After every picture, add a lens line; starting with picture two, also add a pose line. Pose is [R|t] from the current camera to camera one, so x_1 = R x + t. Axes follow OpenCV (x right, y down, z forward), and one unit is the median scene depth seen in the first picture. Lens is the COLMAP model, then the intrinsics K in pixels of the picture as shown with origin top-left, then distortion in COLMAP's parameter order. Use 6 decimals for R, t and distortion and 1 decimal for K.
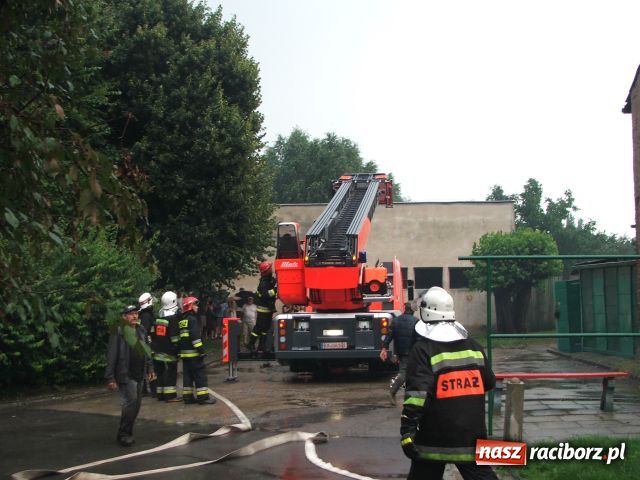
lens RADIAL K [[904.3, 0, 320.0], [0, 904.3, 243.9], [0, 0, 1]] dist [-0.059815, 0.000000]
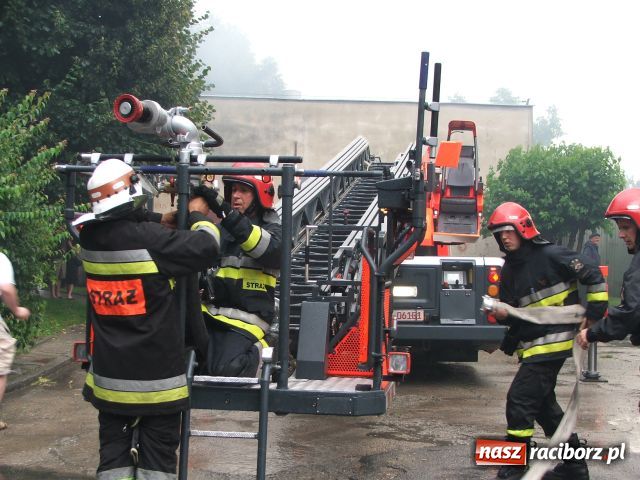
lens RADIAL K [[1156.0, 0, 317.2], [0, 1156.0, 240.2], [0, 0, 1]] dist [0.019432, 0.000000]
pose [[0.989278, 0.030182, 0.142891, -0.096046], [-0.037061, 0.998266, 0.045726, 0.028639], [-0.141264, -0.050532, 0.988682, 0.246306]]
